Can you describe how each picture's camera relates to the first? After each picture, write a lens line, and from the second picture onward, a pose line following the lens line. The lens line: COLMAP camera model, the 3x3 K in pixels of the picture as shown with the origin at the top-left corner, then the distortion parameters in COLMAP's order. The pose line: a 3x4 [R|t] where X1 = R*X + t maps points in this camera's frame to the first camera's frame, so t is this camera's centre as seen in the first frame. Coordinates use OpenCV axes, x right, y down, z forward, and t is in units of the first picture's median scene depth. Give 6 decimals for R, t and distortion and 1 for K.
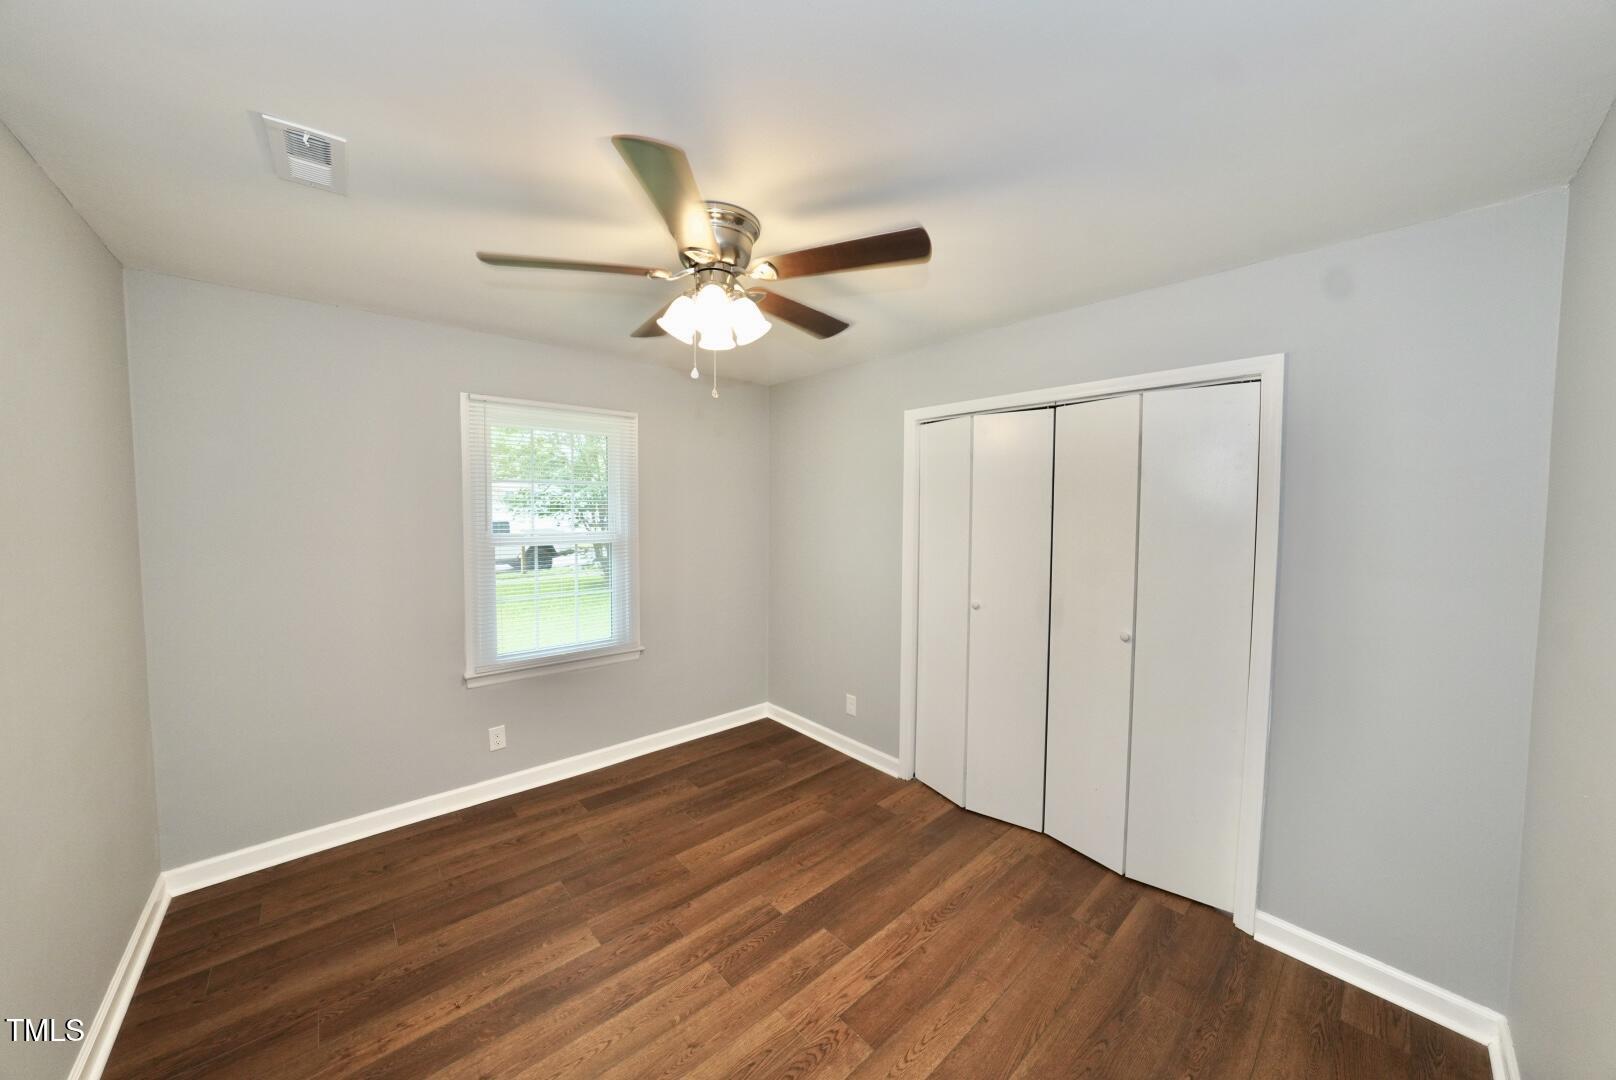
lens RADIAL K [[558.7, 0, 807.1], [0, 558.7, 534.0], [0, 0, 1]] dist [-0.029464, 0.006108]
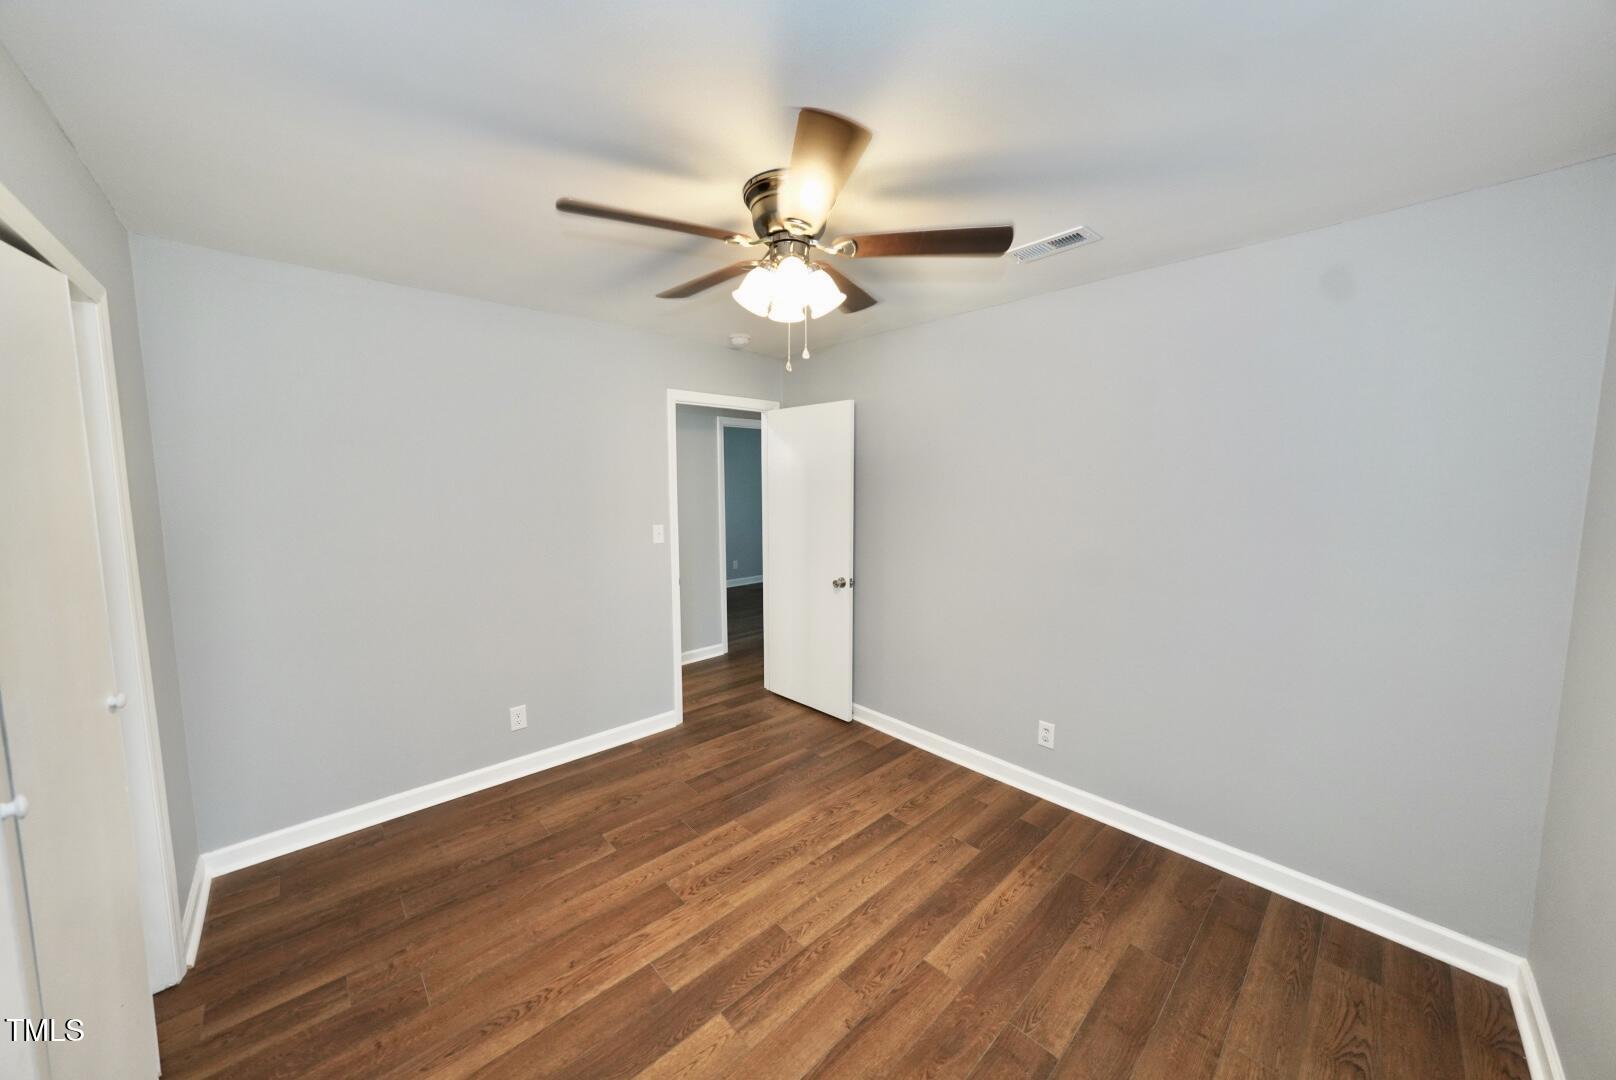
lens RADIAL K [[558.7, 0, 807.1], [0, 558.7, 534.0], [0, 0, 1]] dist [-0.029464, 0.006108]
pose [[-0.999783, -0.005004, -0.020224, -0.162992], [-0.007871, 0.989508, 0.144261, -0.091006], [0.019289, 0.144389, -0.989333, 1.863288]]
